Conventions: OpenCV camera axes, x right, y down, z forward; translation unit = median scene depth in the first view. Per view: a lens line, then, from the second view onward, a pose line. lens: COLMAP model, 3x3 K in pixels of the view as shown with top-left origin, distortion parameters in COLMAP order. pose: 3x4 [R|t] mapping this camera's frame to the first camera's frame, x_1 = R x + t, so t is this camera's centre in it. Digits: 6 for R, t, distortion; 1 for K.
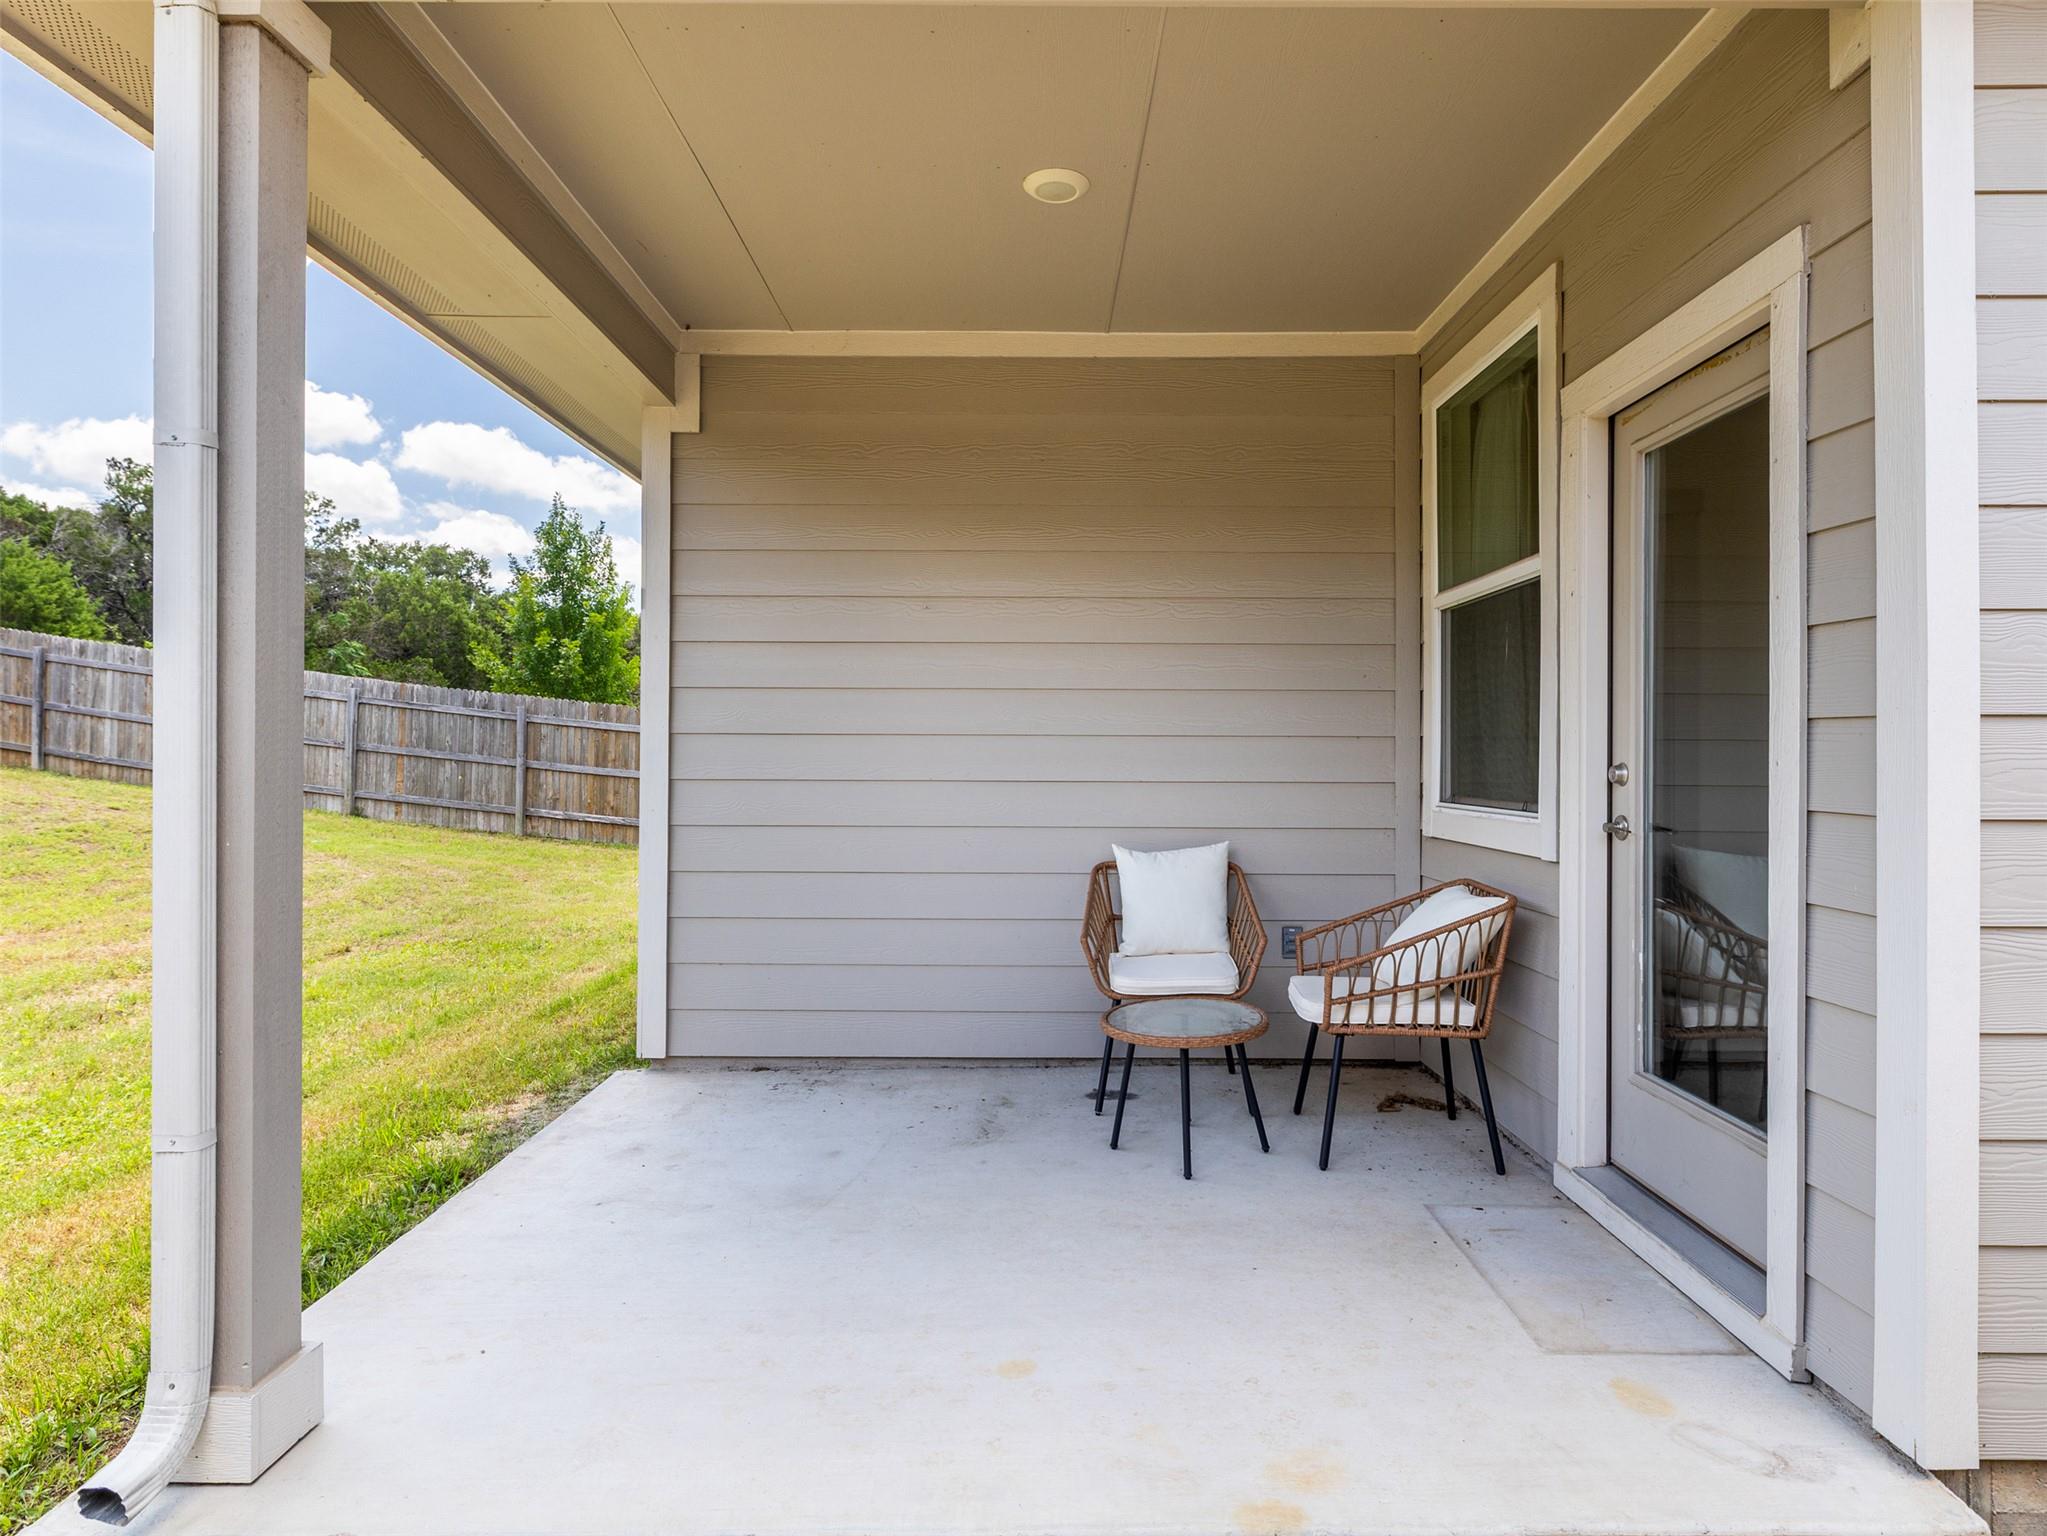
lens RADIAL K [[1140.3, 0, 1023.3], [0, 1140.3, 740.0], [0, 0, 1]] dist [0.000158, 0.000709]
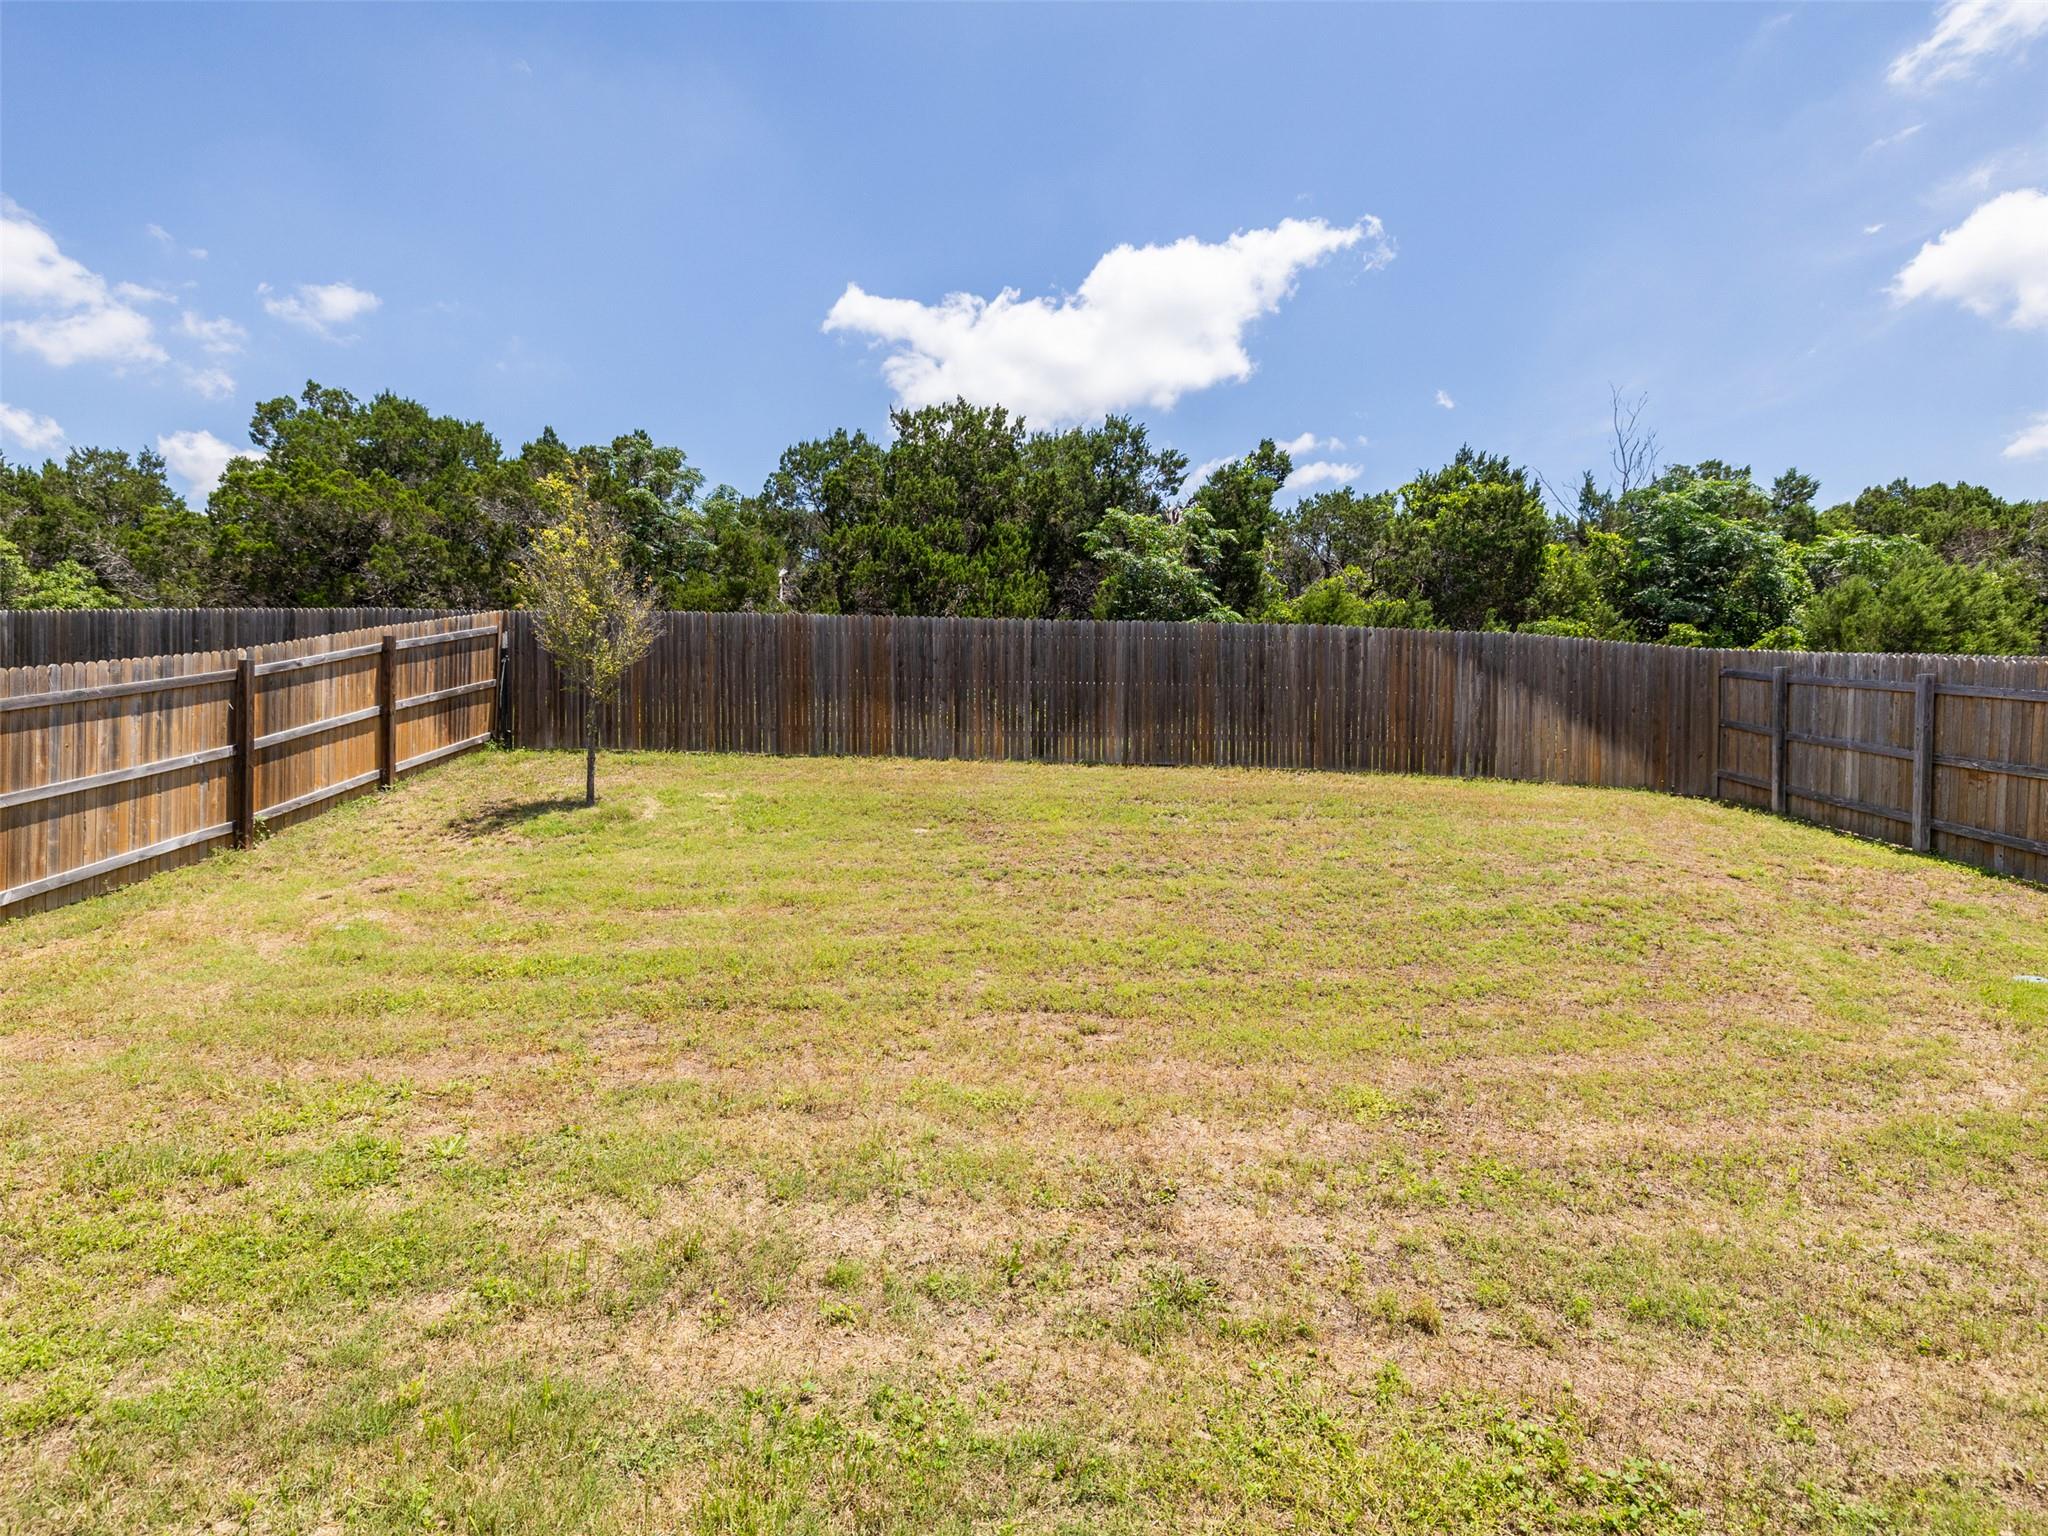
lens RADIAL K [[958.8, 0, 1024.0], [0, 958.8, 768.0], [0, 0, 1]] dist [0.002245, 0.000044]
pose [[-0.037861, 0.006389, -0.999263, -0.127685], [0.007025, 0.999957, 0.006127, -0.014934], [0.999258, -0.006788, -0.037904, 0.463037]]
